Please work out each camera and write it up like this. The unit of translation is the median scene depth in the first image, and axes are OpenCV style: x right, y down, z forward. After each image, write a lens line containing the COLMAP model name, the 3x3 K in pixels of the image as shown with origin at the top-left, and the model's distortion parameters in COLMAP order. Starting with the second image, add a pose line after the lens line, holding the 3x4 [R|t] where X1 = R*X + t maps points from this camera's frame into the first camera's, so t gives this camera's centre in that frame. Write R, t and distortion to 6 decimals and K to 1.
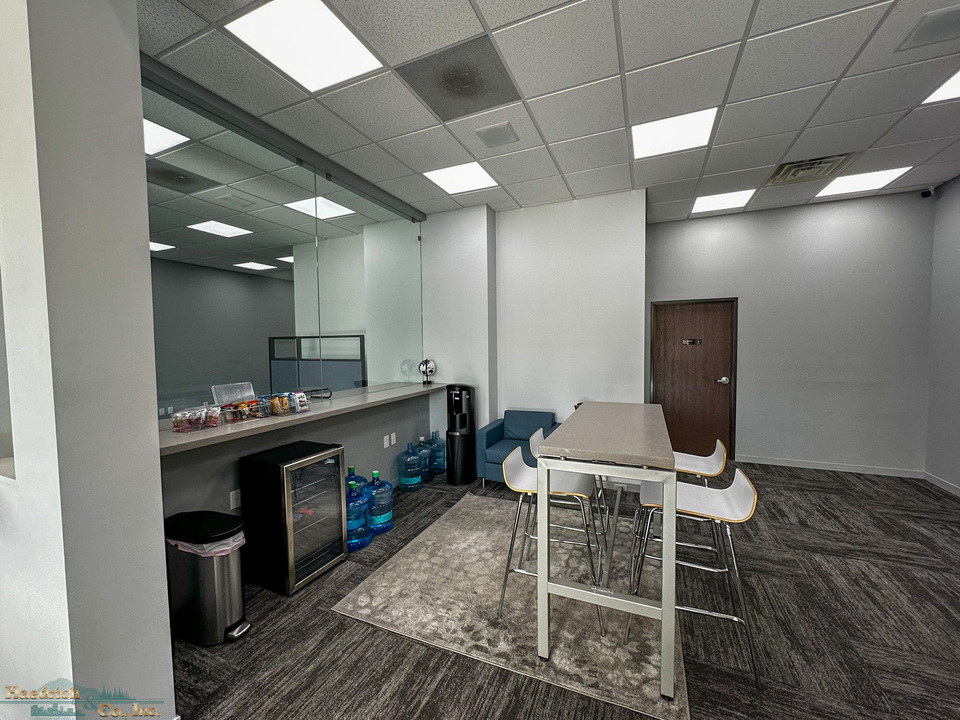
lens RADIAL K [[382.4, 0, 480.0], [0, 382.4, 360.0], [0, 0, 1]] dist [0.000860, 0.000149]
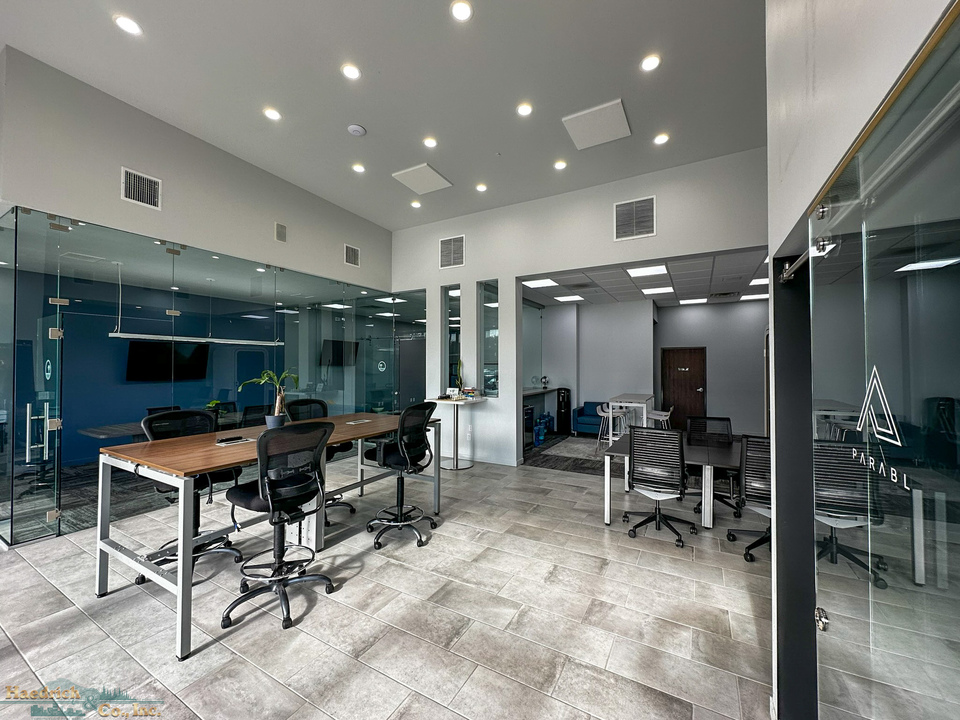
lens RADIAL K [[382.4, 0, 480.0], [0, 382.4, 360.0], [0, 0, 1]] dist [0.000860, 0.000149]
pose [[0.993976, 0.012990, -0.108824, -0.266276], [-0.019435, 0.998106, -0.058374, 0.038426], [0.107859, 0.060138, 0.992346, -1.092814]]
